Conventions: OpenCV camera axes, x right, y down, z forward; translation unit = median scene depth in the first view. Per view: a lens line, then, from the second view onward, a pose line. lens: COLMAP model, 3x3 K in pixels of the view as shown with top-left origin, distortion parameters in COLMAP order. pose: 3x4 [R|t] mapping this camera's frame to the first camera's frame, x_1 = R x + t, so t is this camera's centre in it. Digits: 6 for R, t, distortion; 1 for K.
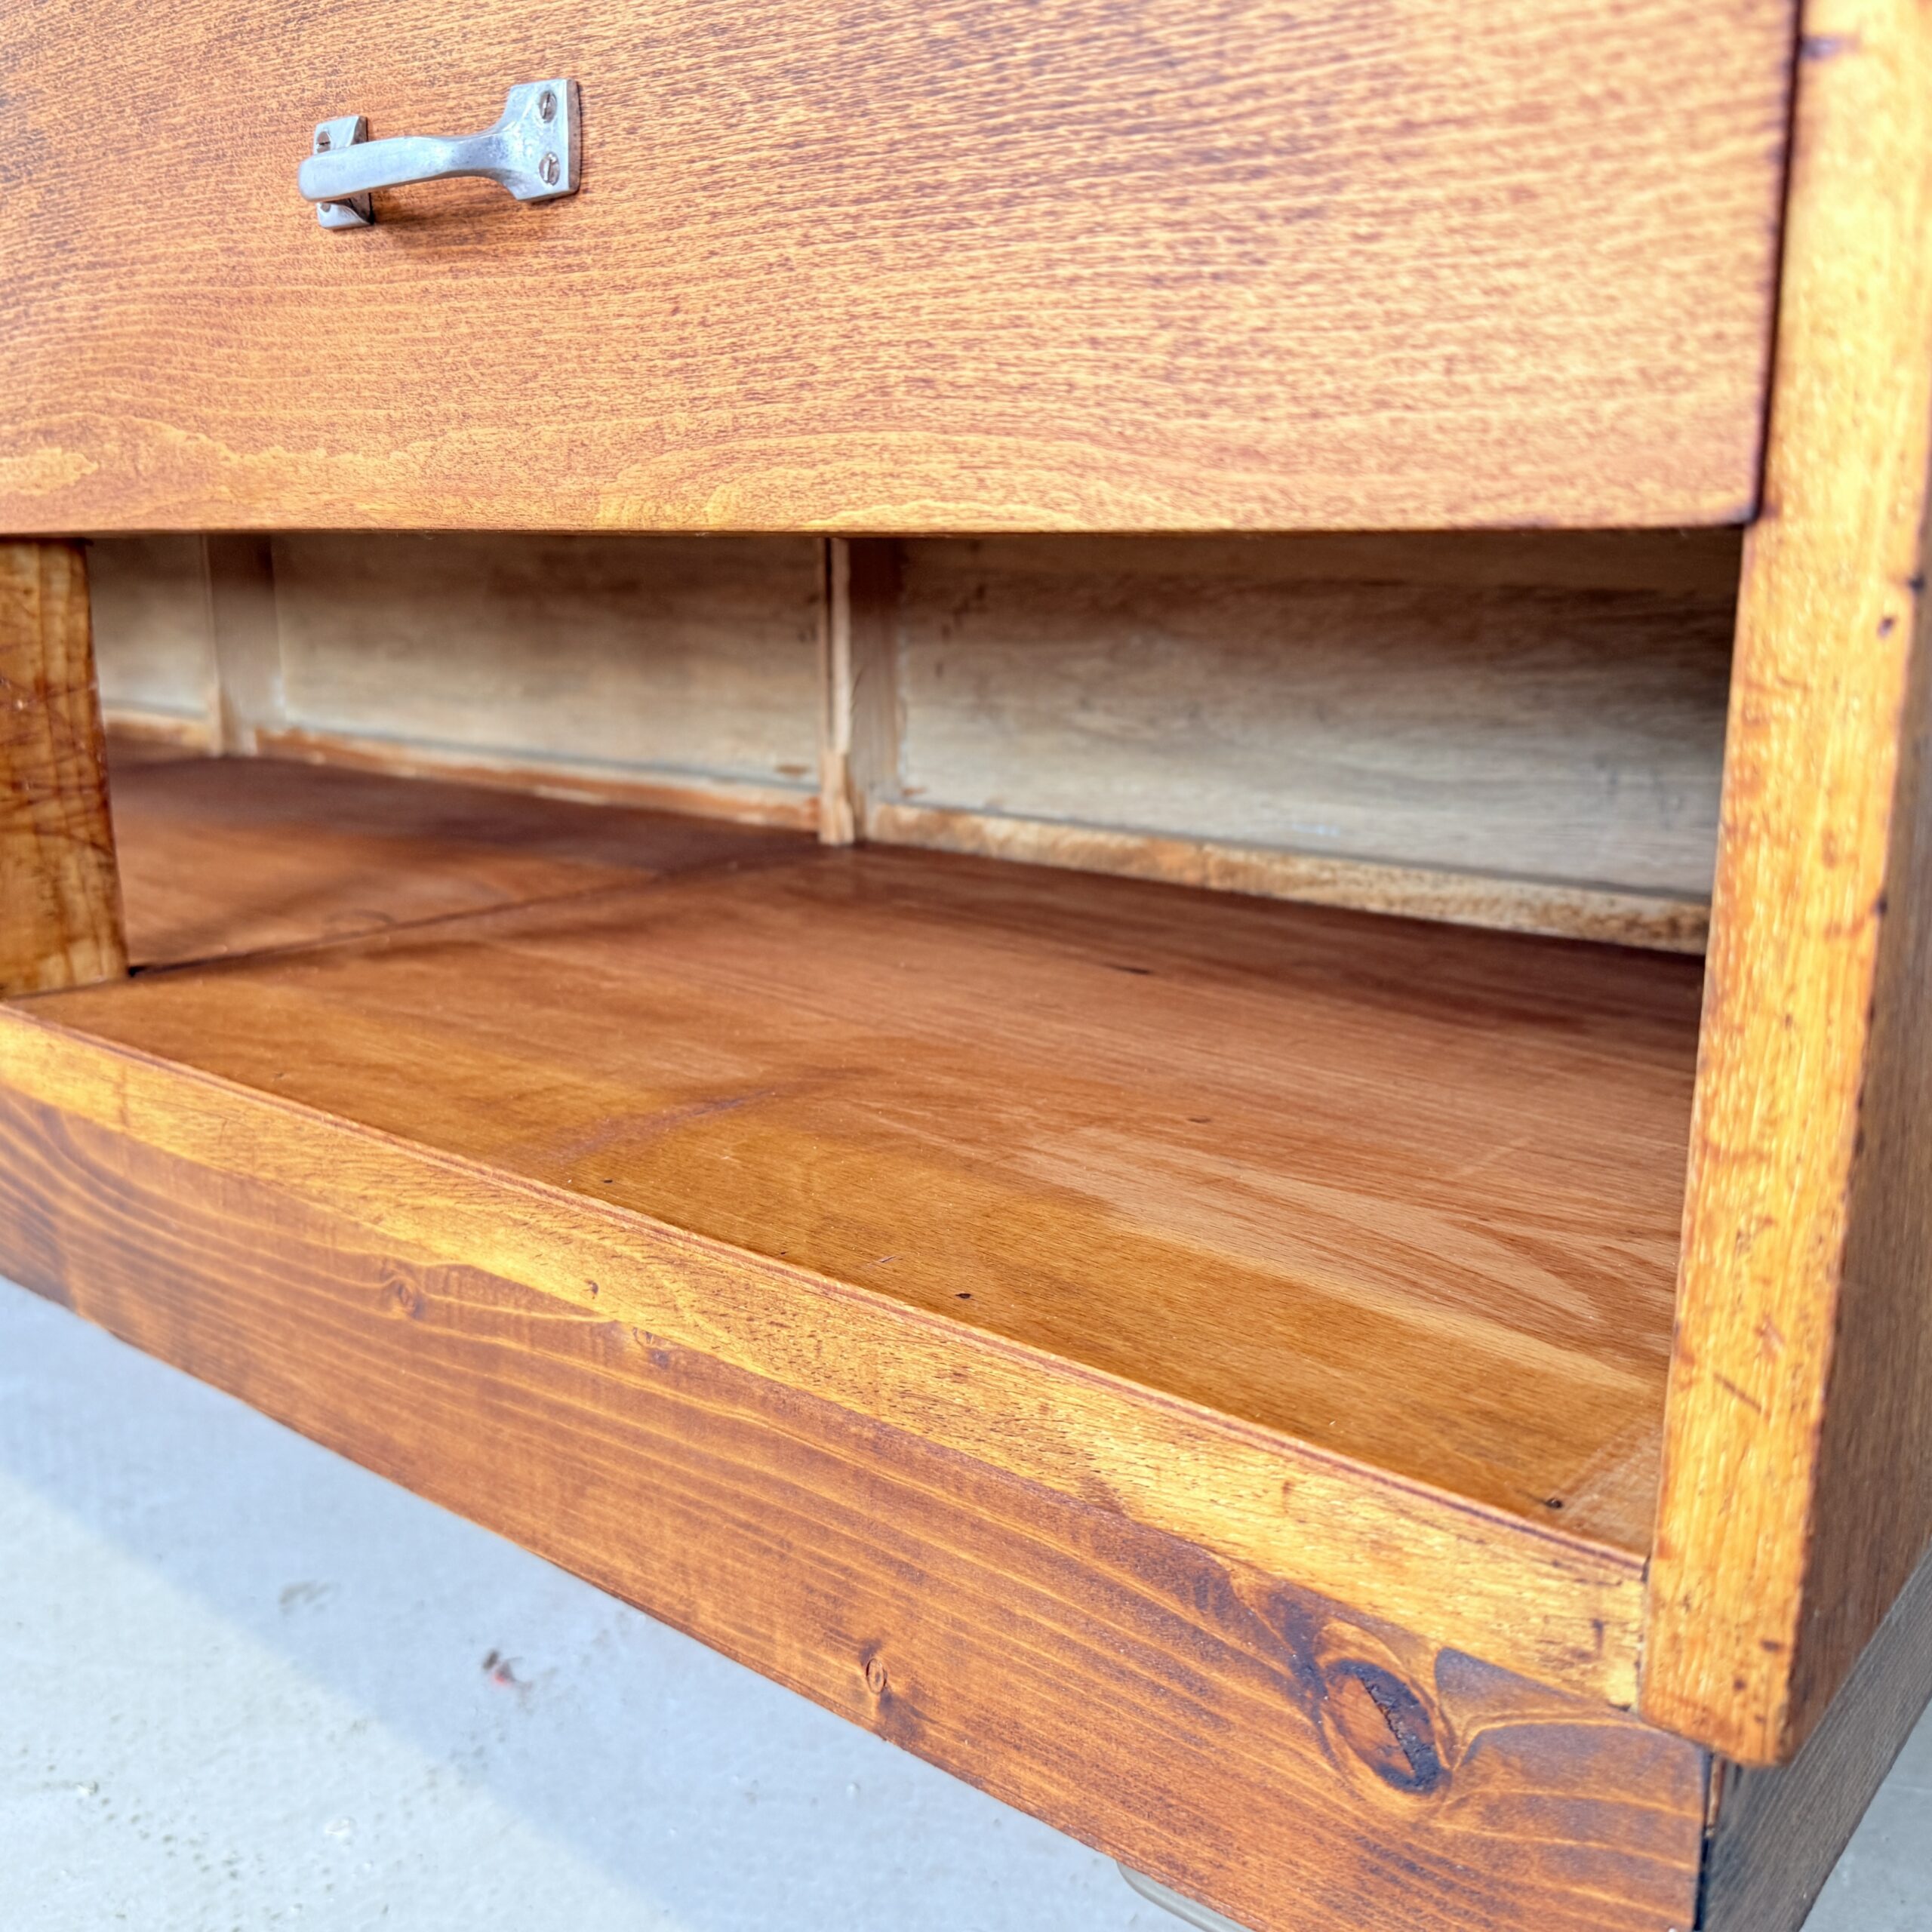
lens RADIAL K [[1901.5, 0, 989.2], [0, 1901.5, 967.4], [0, 0, 1]] dist [0.140468, -0.342521]
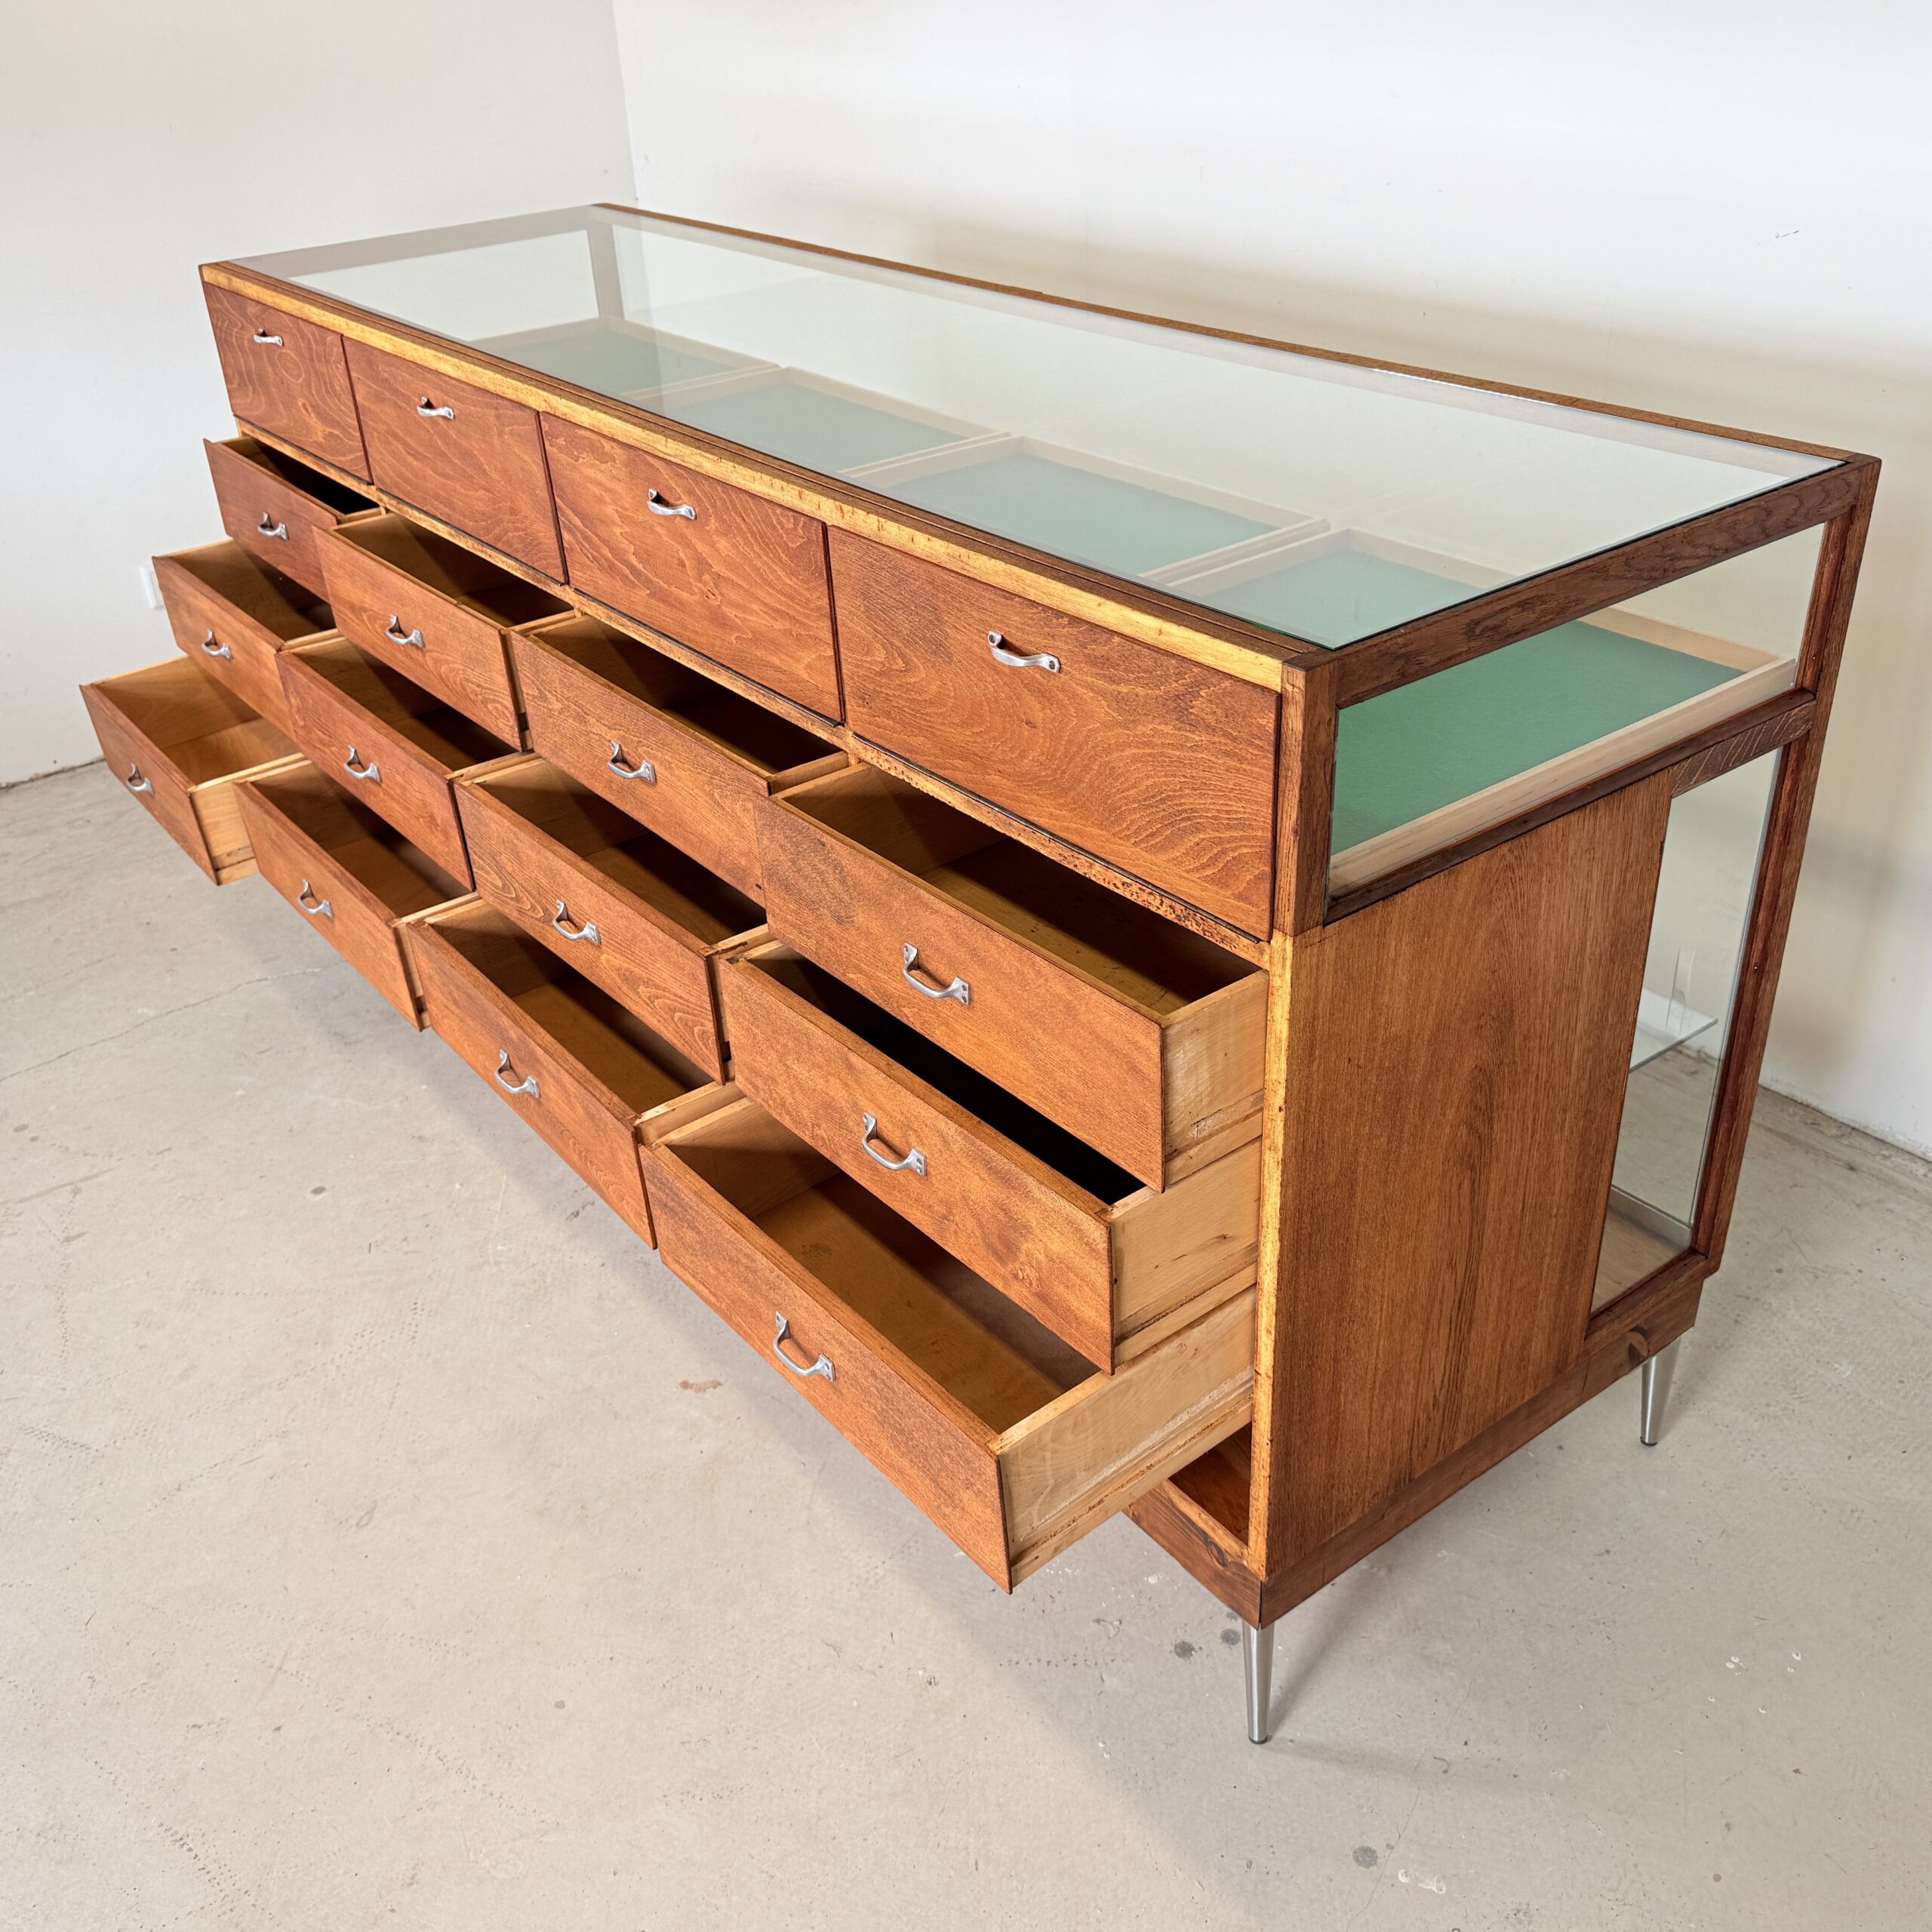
lens RADIAL K [[1884.2, 0, 958.3], [0, 1884.2, 978.4], [0, 0, 1]] dist [0.205572, -0.429588]
pose [[0.969778, 0.079134, -0.230800, 0.447401], [-0.004537, 0.951627, 0.307221, -2.031106], [0.243947, -0.296889, 0.923226, -2.660901]]
